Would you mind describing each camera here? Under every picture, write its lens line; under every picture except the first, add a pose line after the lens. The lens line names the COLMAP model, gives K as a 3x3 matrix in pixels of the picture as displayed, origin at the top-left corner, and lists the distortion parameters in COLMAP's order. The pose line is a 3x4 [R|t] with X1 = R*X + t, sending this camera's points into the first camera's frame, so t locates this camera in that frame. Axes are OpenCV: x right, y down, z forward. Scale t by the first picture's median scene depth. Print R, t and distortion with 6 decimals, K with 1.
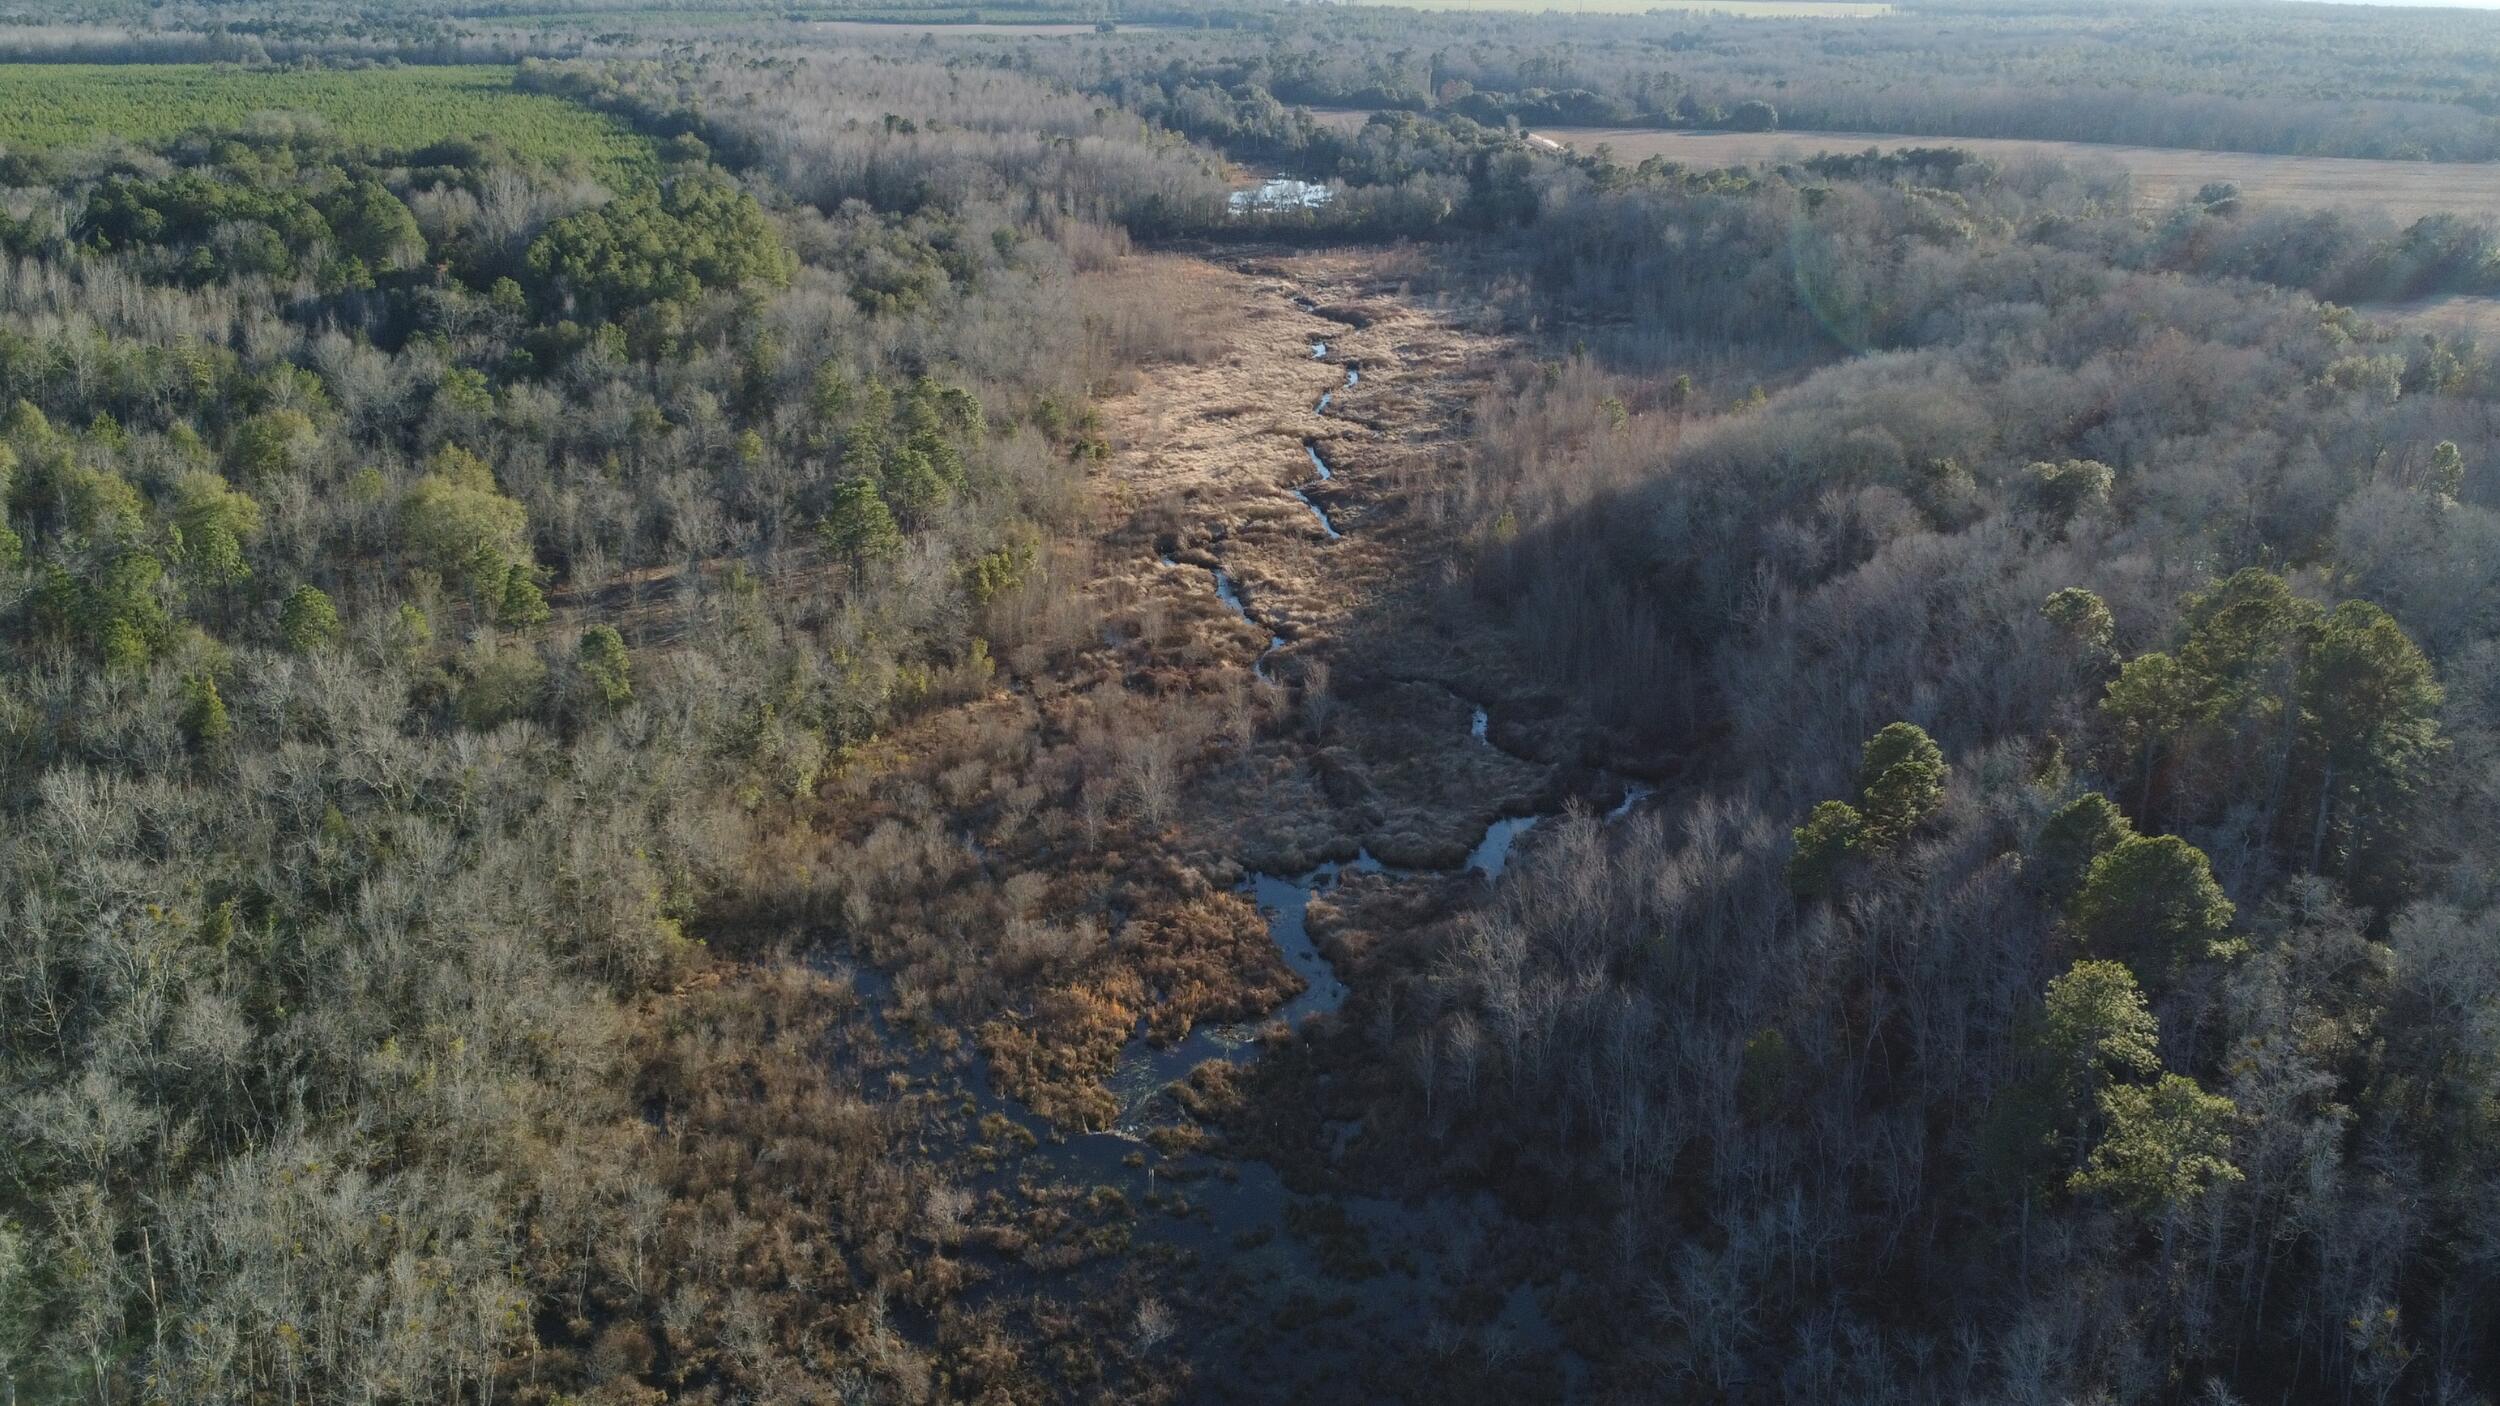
lens RADIAL K [[1973.3, 0, 1250.0], [0, 1973.3, 703.0], [0, 0, 1]] dist [-0.012641, -0.013014]
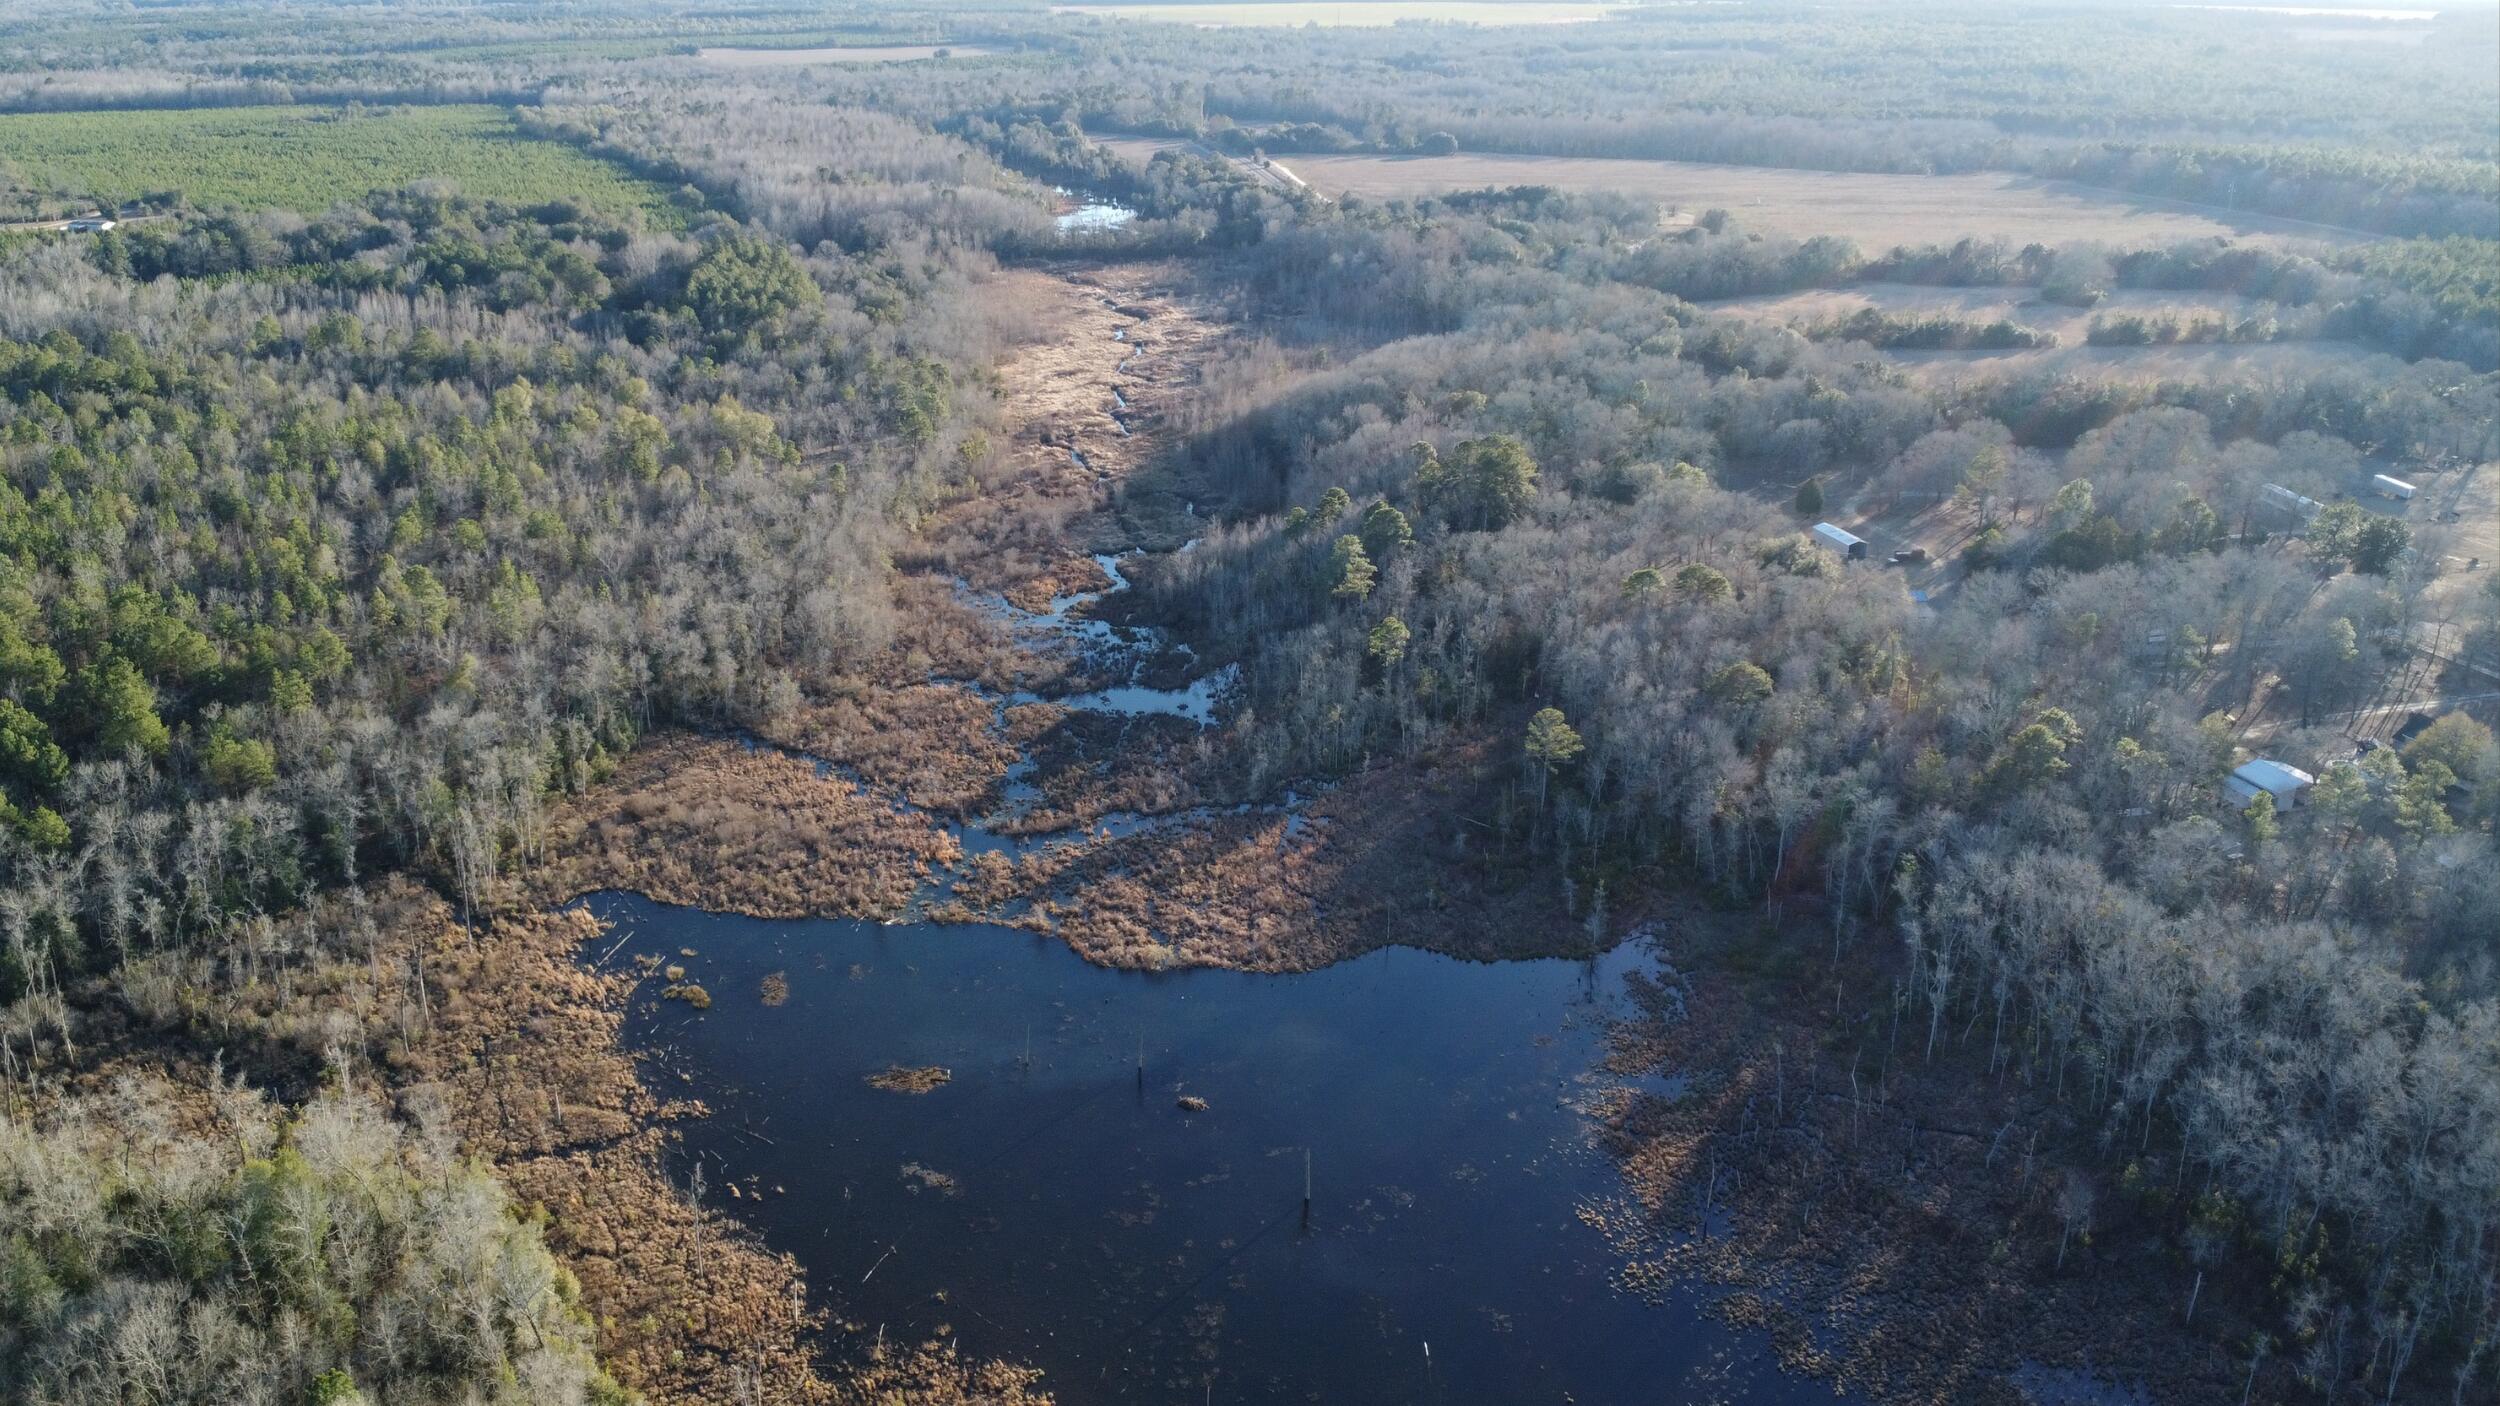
lens RADIAL K [[1973.3, 0, 1250.0], [0, 1973.3, 703.0], [0, 0, 1]] dist [-0.012641, -0.013014]
pose [[0.995419, -0.027175, 0.091661, -0.018994], [0.024909, 0.999357, 0.025773, 0.107678], [-0.092303, -0.023372, 0.995457, -0.783316]]
